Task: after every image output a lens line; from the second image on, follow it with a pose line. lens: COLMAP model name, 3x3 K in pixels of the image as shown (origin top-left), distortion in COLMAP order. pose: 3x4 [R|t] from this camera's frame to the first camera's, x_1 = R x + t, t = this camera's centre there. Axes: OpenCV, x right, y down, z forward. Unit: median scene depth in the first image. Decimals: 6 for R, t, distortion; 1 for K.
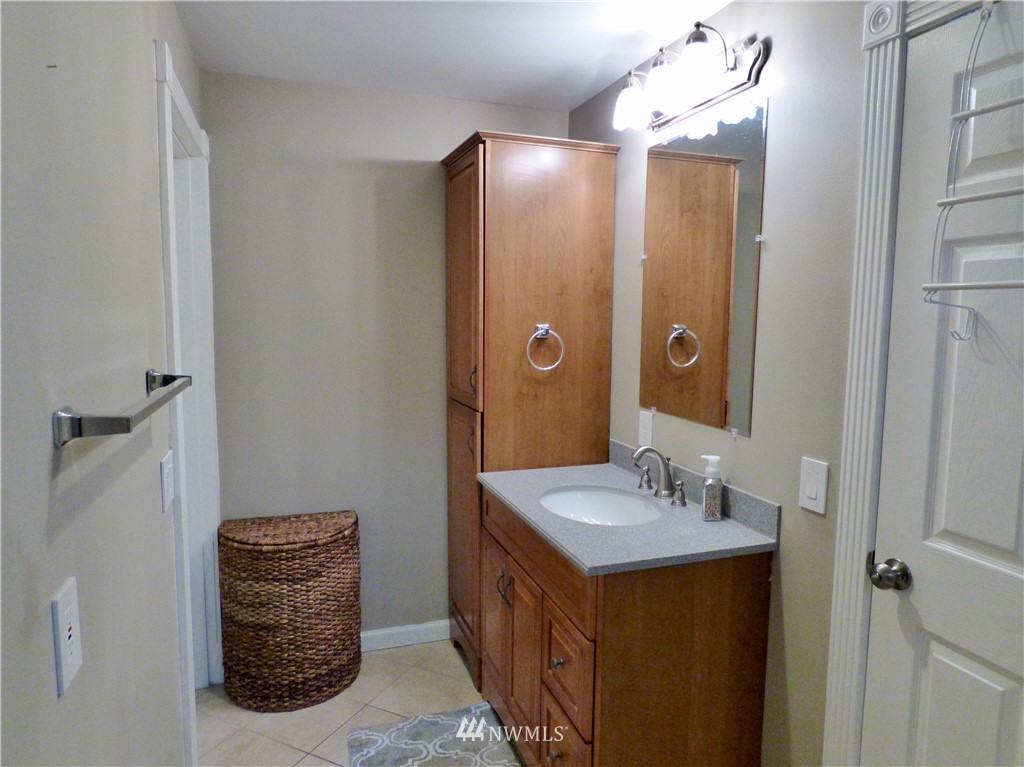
lens RADIAL K [[617.7, 0, 509.5], [0, 617.7, 382.3], [0, 0, 1]] dist [0.007032, -0.011536]
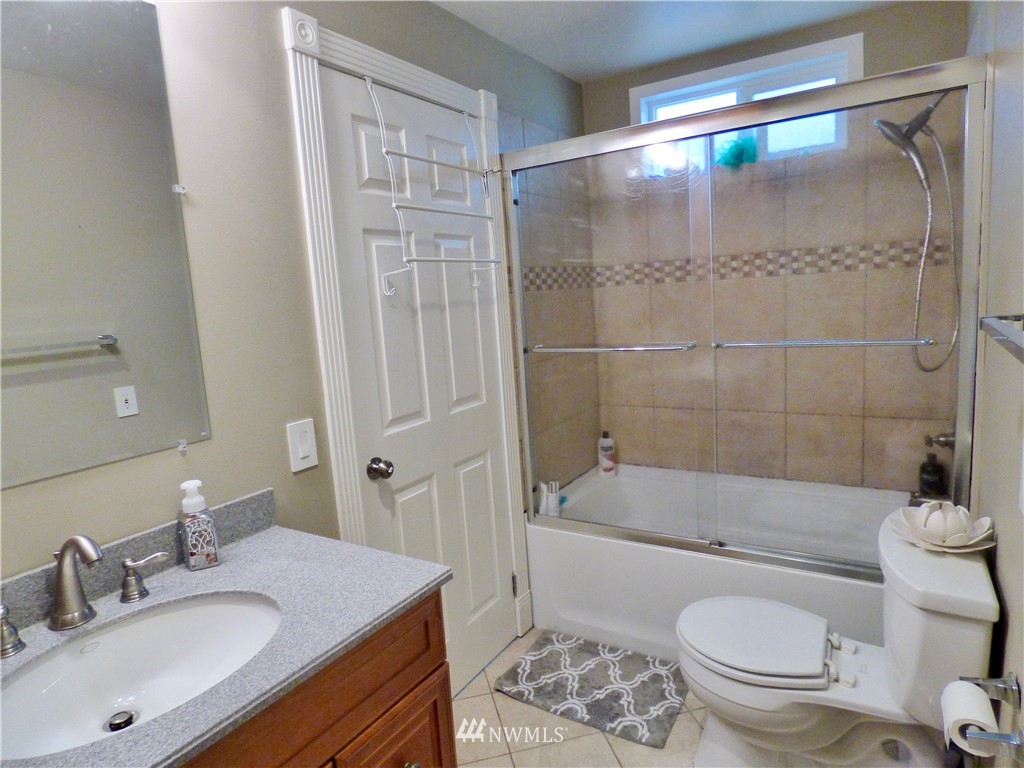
lens RADIAL K [[617.7, 0, 510.7], [0, 617.7, 379.4], [0, 0, 1]] dist [0.007032, -0.011536]
pose [[-0.607081, -0.088842, 0.789658, -0.555251], [0.139889, 0.966263, 0.216256, -0.122148], [-0.782230, 0.241749, -0.574172, 1.319819]]
